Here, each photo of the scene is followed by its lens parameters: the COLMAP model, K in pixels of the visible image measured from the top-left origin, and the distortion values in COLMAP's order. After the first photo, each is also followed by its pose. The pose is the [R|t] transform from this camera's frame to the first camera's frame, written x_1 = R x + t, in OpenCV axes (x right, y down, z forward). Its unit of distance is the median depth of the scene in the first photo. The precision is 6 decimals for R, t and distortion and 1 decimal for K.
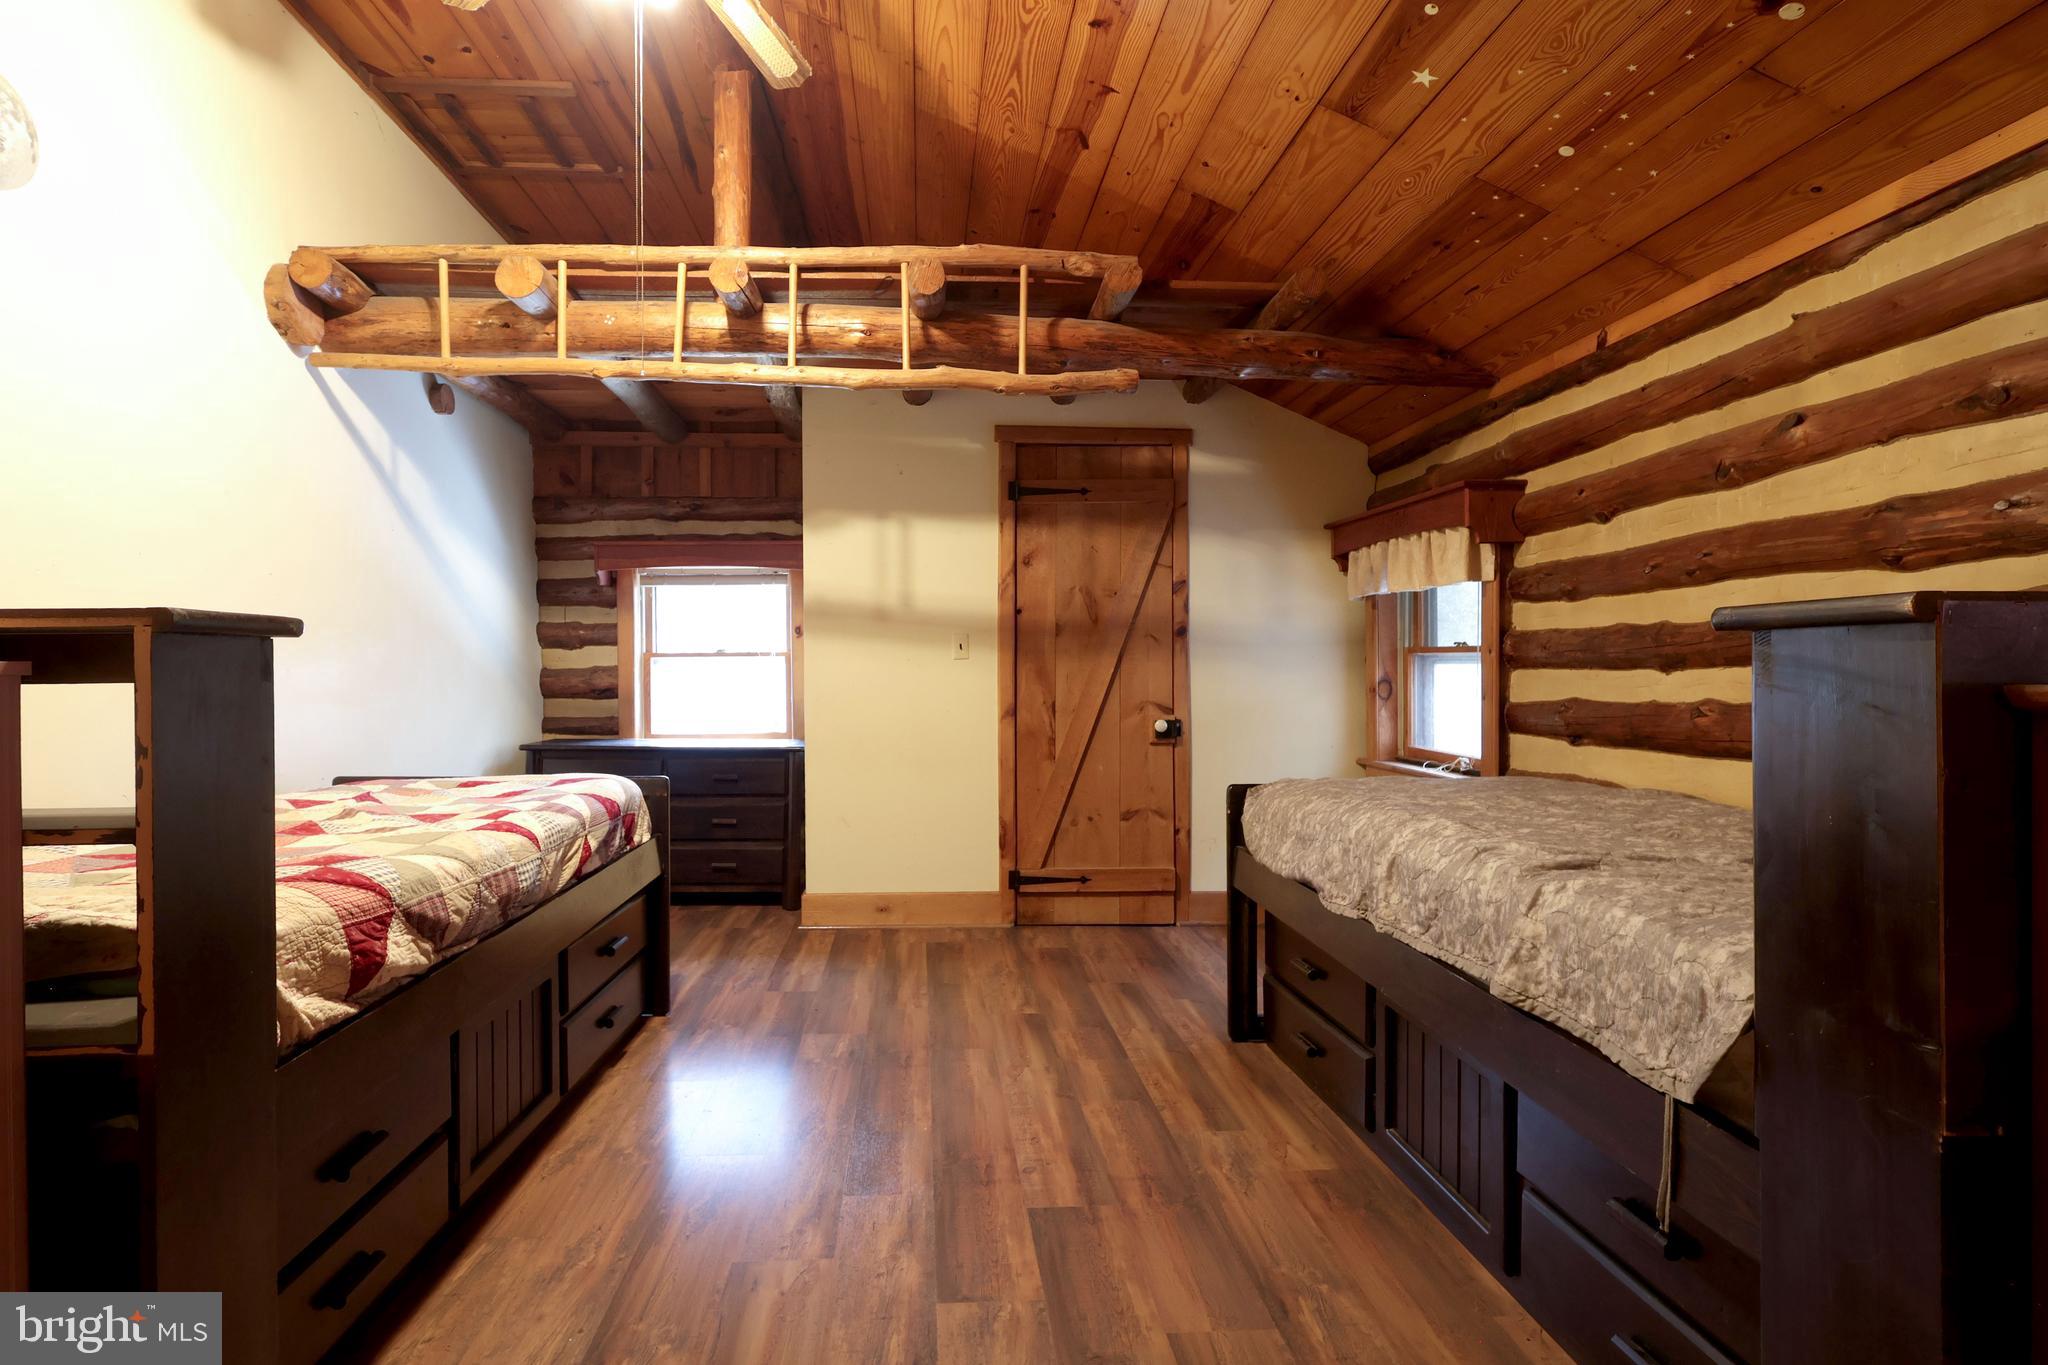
lens RADIAL K [[954.4, 0, 1021.7], [0, 954.4, 675.1], [0, 0, 1]] dist [0.001596, 0.001883]
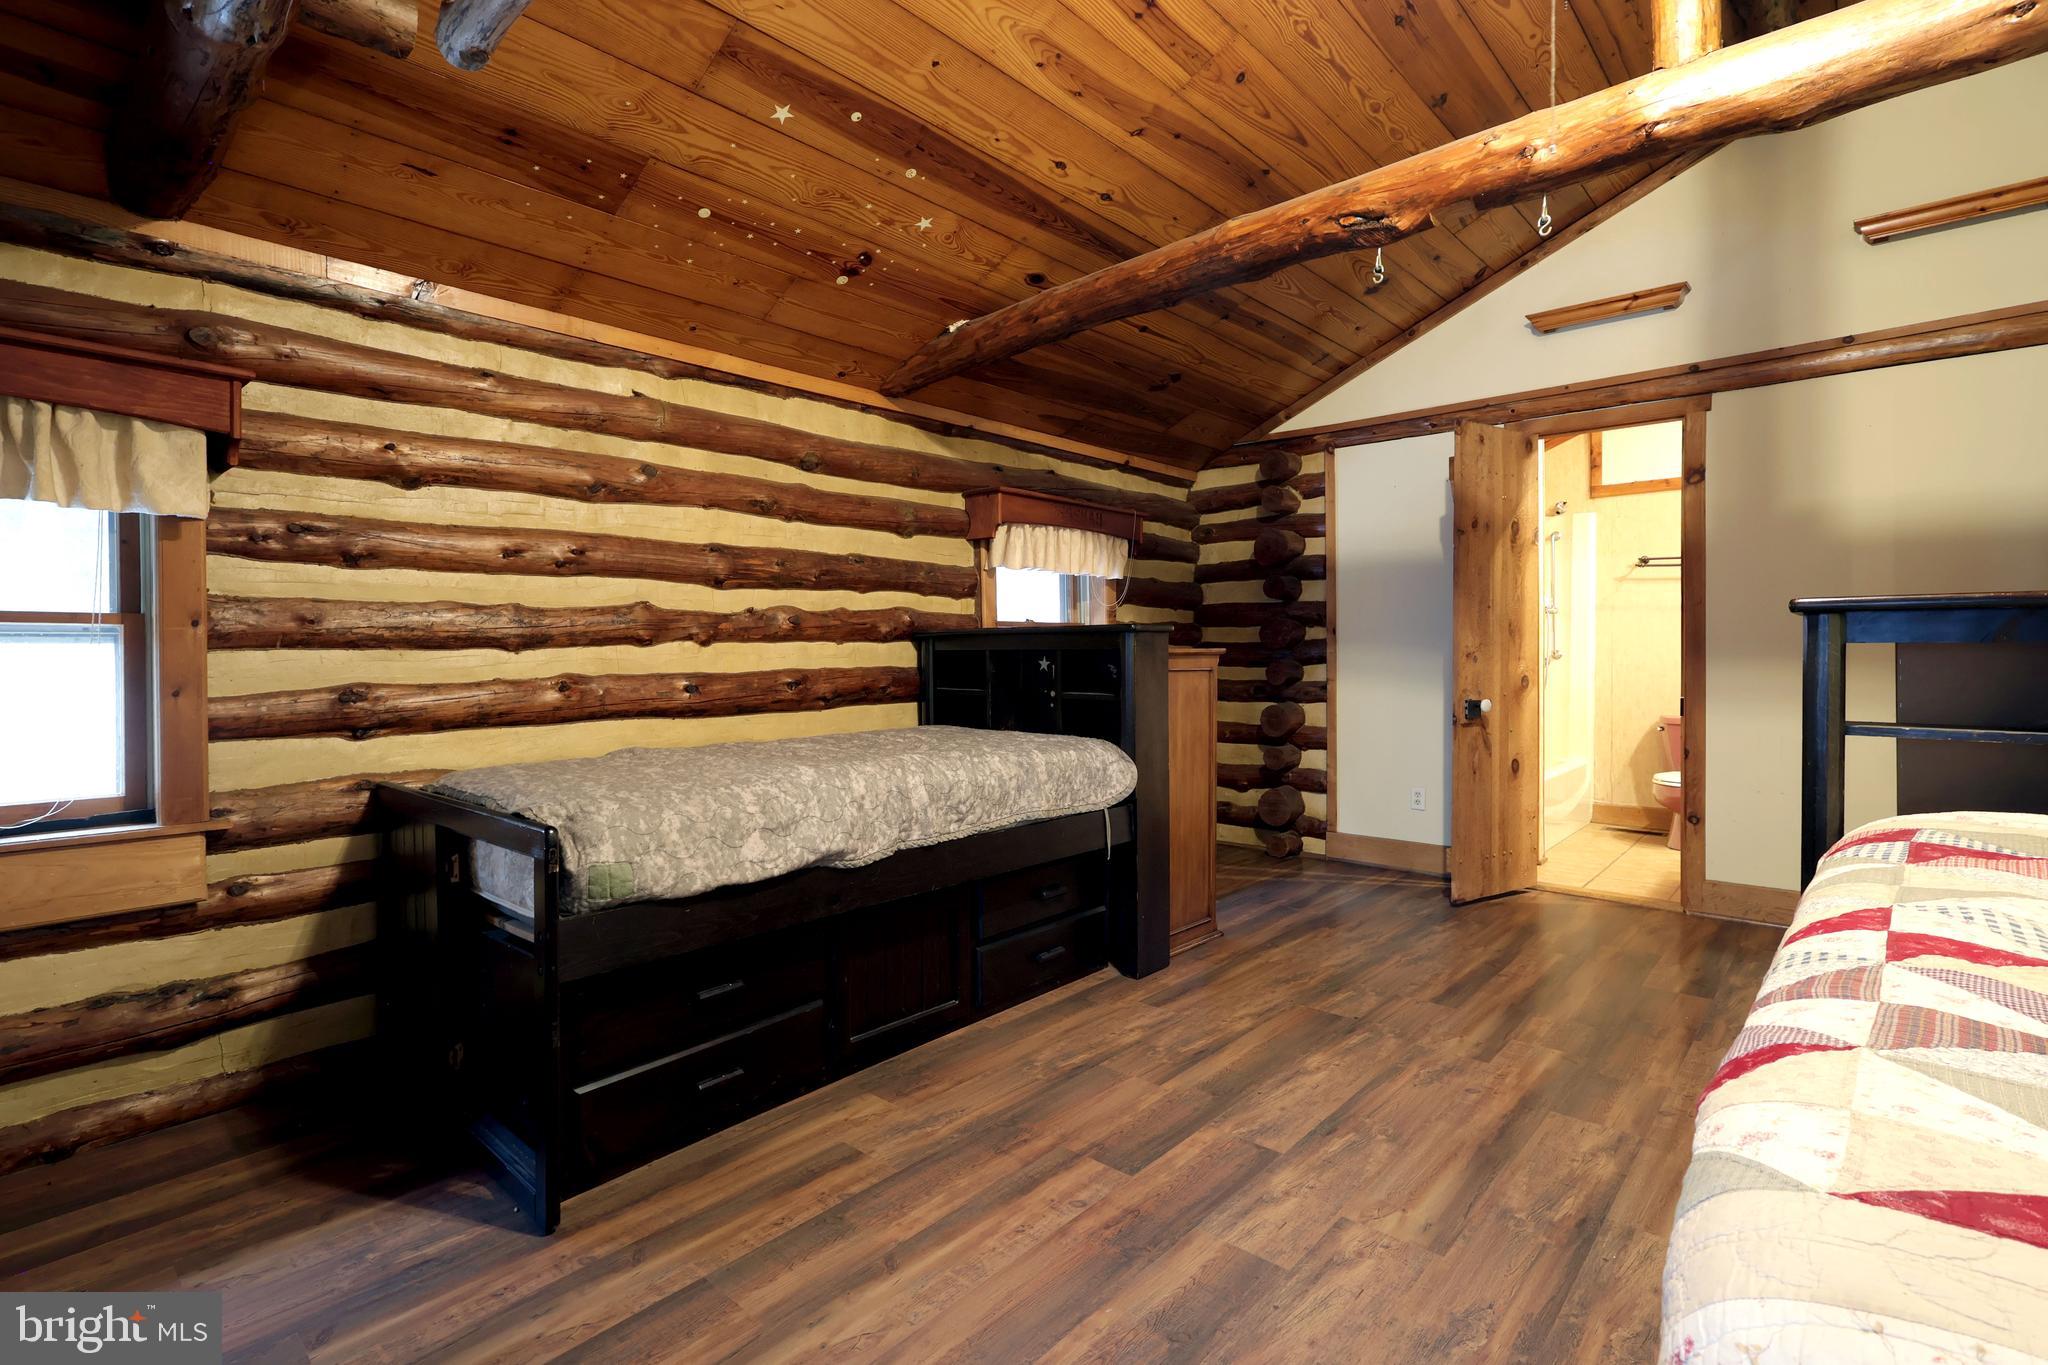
lens RADIAL K [[954.4, 0, 981.9], [0, 954.4, 664.2], [0, 0, 1]] dist [0.001596, 0.001883]
pose [[-0.639202, -0.004753, 0.769024, -0.610363], [0.015088, 0.999711, 0.018719, -0.001596], [-0.768891, 0.023568, -0.638946, 1.610407]]
